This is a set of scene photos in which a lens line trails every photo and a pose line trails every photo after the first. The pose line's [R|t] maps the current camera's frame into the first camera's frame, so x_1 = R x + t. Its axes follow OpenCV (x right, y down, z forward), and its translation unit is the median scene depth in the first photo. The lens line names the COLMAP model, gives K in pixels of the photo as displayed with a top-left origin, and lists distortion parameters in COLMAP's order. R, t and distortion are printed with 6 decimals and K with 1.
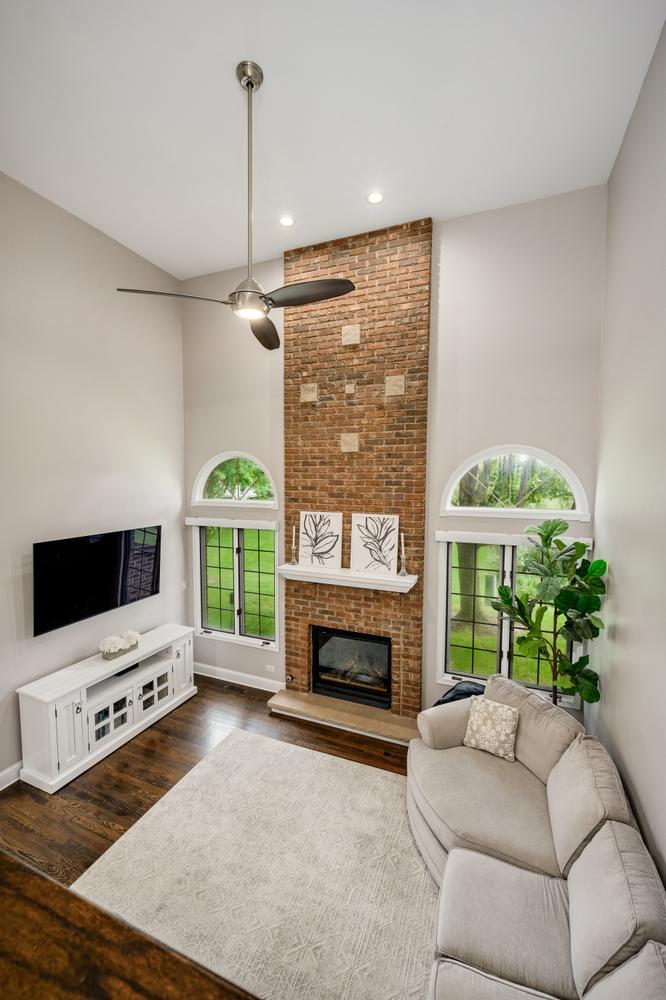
lens RADIAL K [[411.9, 0, 333.0], [0, 411.9, 500.0], [0, 0, 1]] dist [-0.001413, -0.000120]
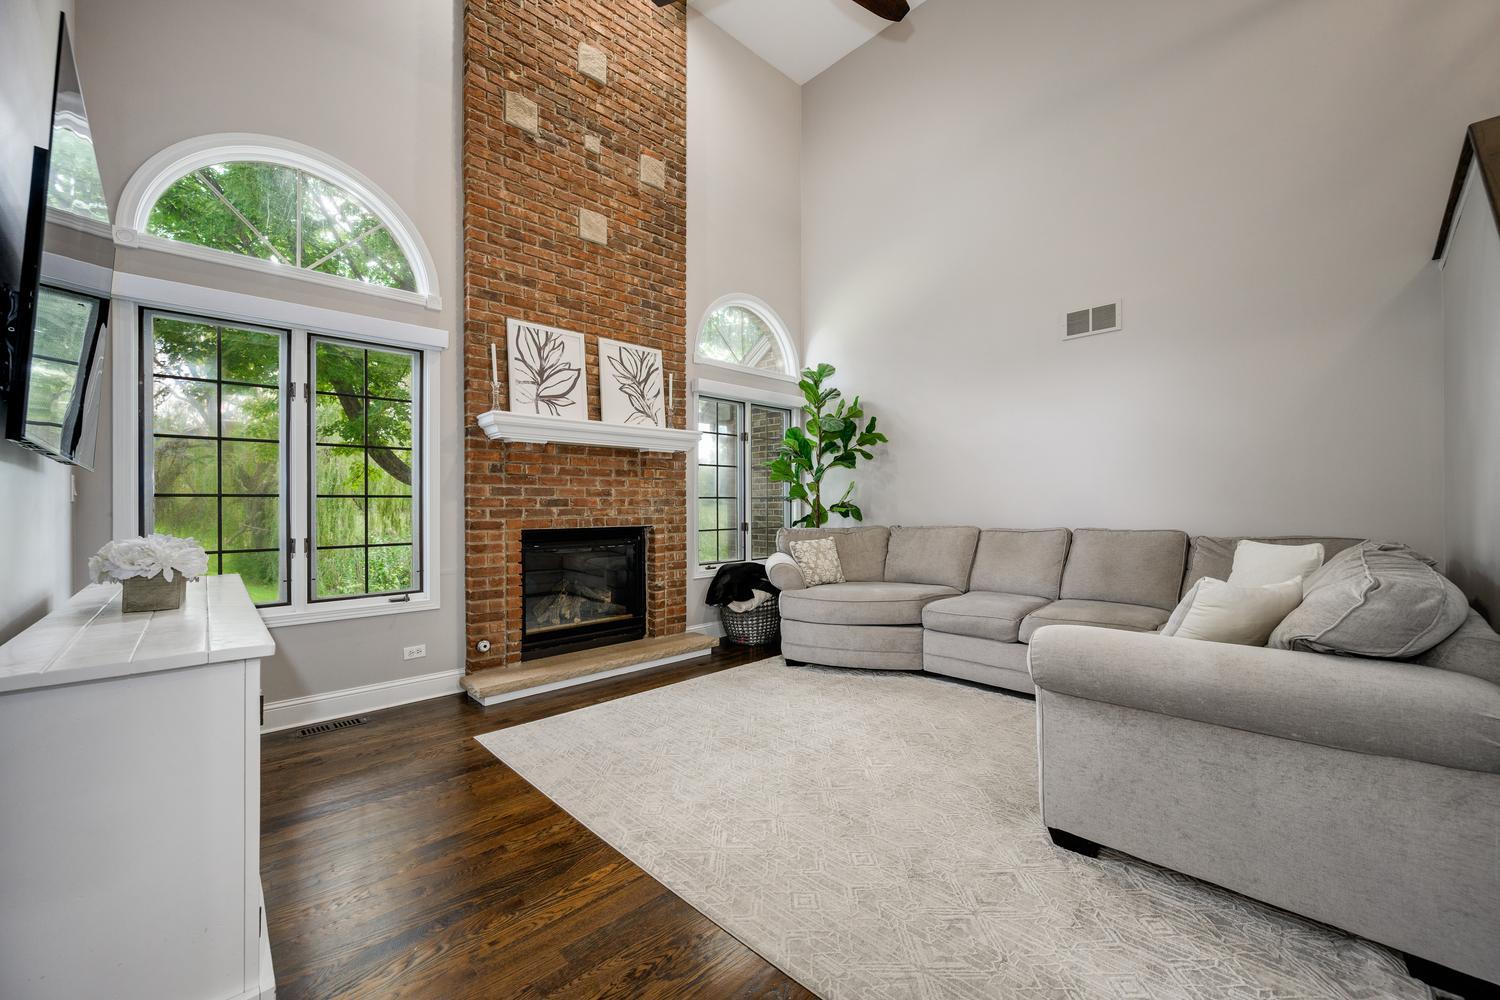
lens RADIAL K [[589.8, 0, 754.5], [0, 589.8, 502.9], [0, 0, 1]] dist [-0.001139, -0.000047]
pose [[0.396877, -0.002141, 0.917869, -0.707607], [0.063734, 0.997648, -0.025231, 0.330779], [-0.915657, 0.068513, 0.396080, 0.439375]]
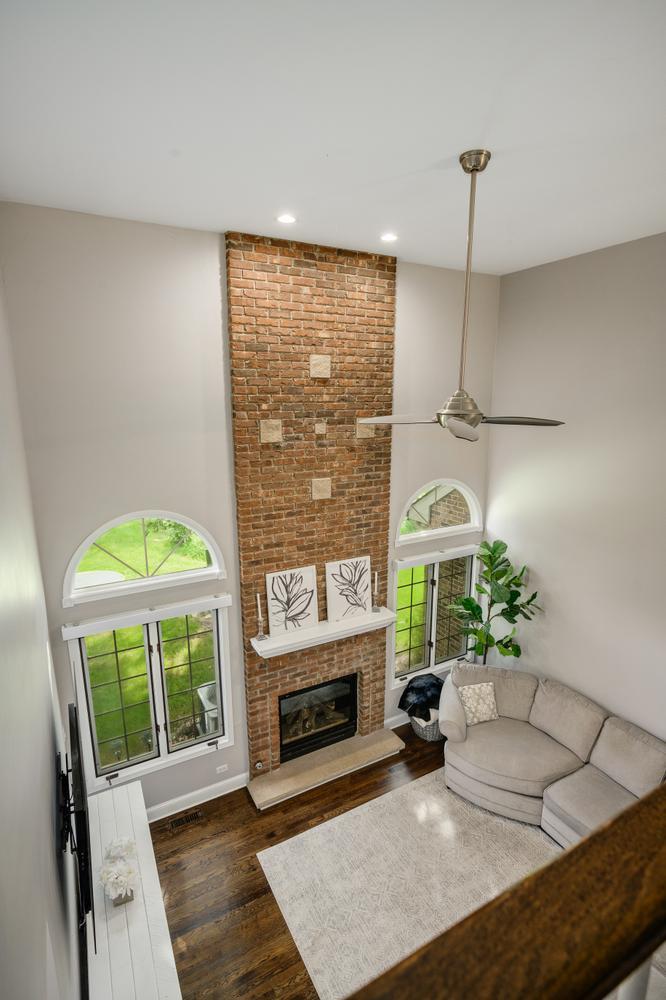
lens RADIAL K [[494.6, 0, 335.8], [0, 494.6, 501.4], [0, 0, 1]] dist [-0.001659, -0.000660]
pose [[0.622652, -0.171355, 0.763507, -0.766833], [0.053680, 0.982783, 0.176792, -0.301298], [-0.780656, -0.069095, 0.621130, 0.311504]]
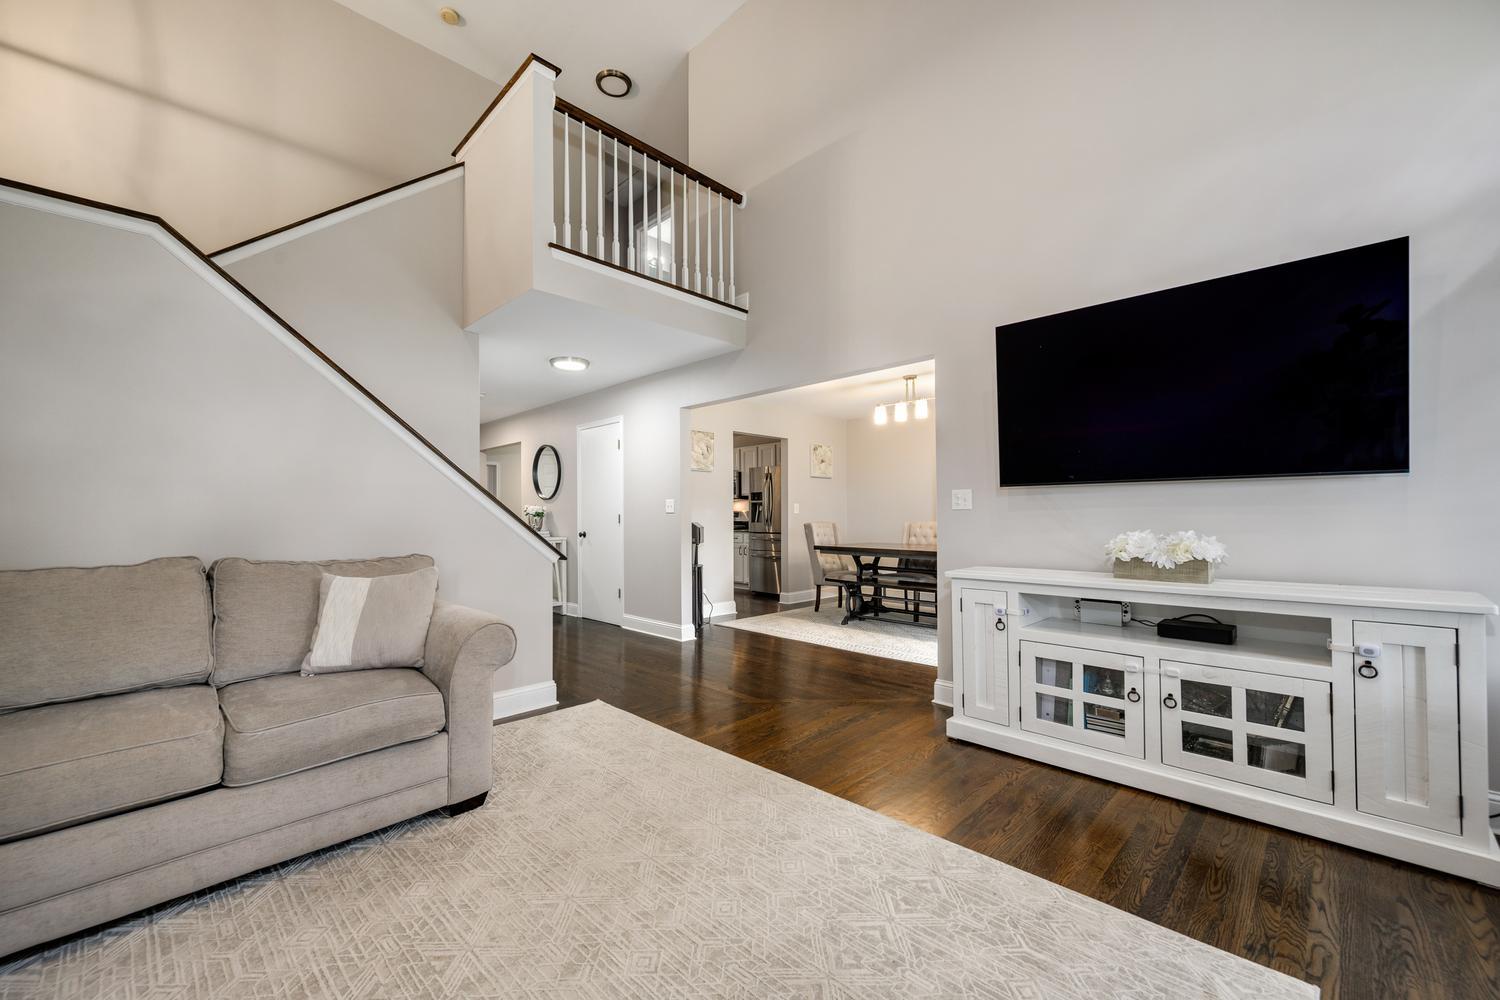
lens RADIAL K [[589.8, 0, 754.5], [0, 589.8, 502.9], [0, 0, 1]] dist [-0.001139, -0.000047]
pose [[-0.380552, -0.016936, -0.924604, 0.167879], [-0.055962, 0.998422, 0.004745, 0.308571], [0.923065, 0.053548, -0.380900, 0.825910]]
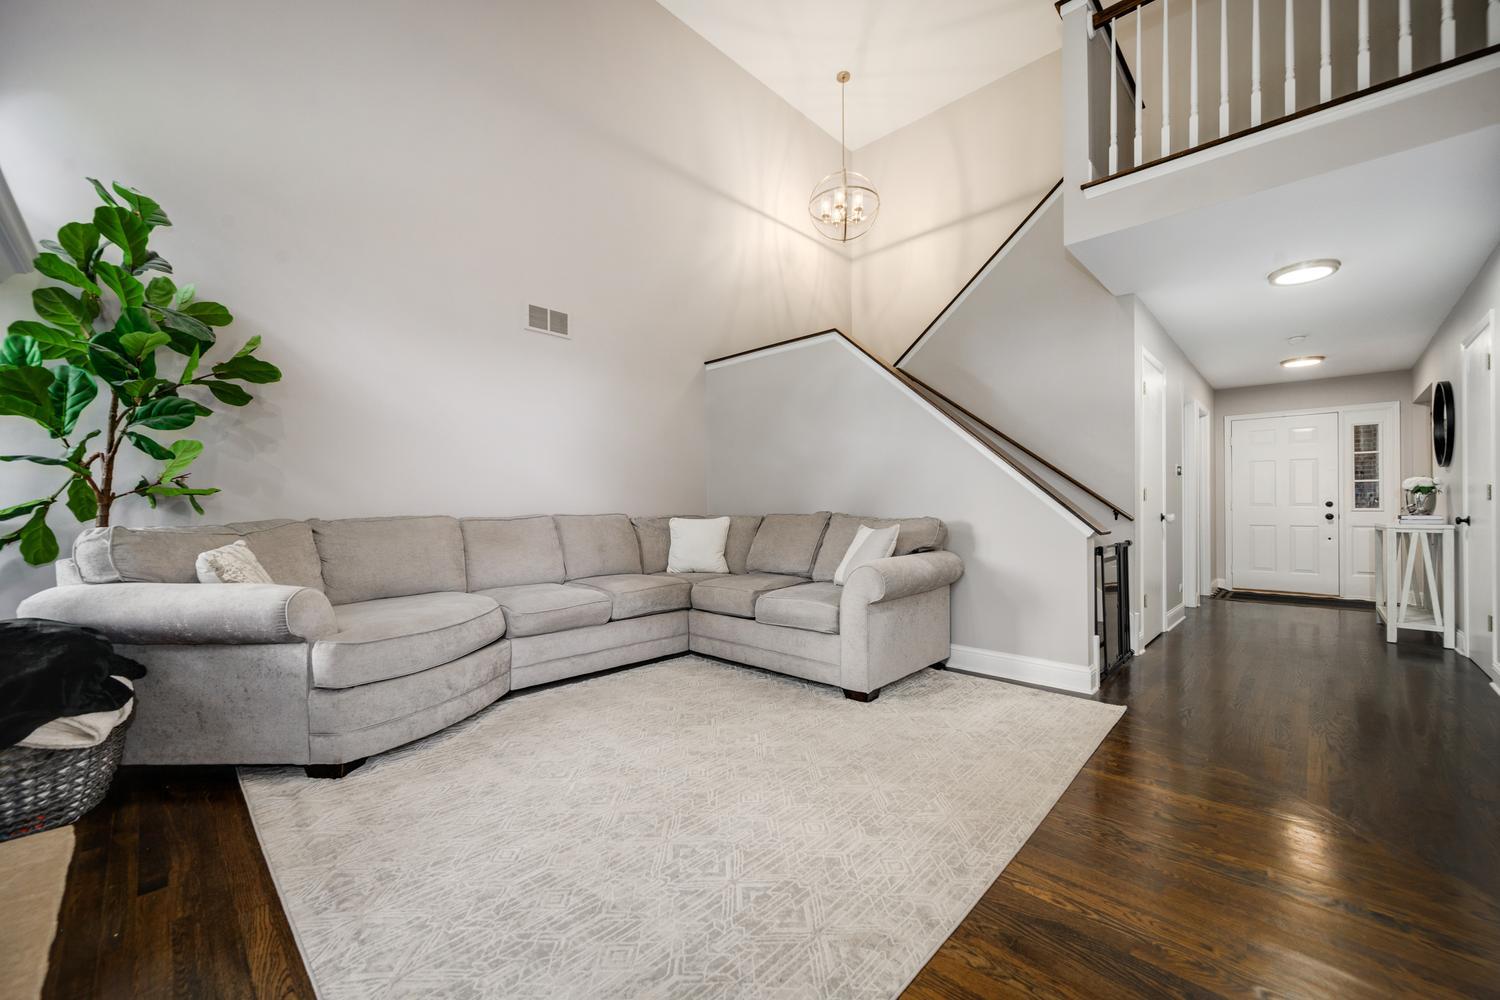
lens RADIAL K [[589.8, 0, 754.5], [0, 589.8, 502.9], [0, 0, 1]] dist [-0.001139, -0.000047]
pose [[-0.930795, 0.002476, 0.365534, -0.346651], [0.023641, 0.998291, 0.053437, 0.317742], [-0.364777, 0.058380, -0.929263, 1.088710]]
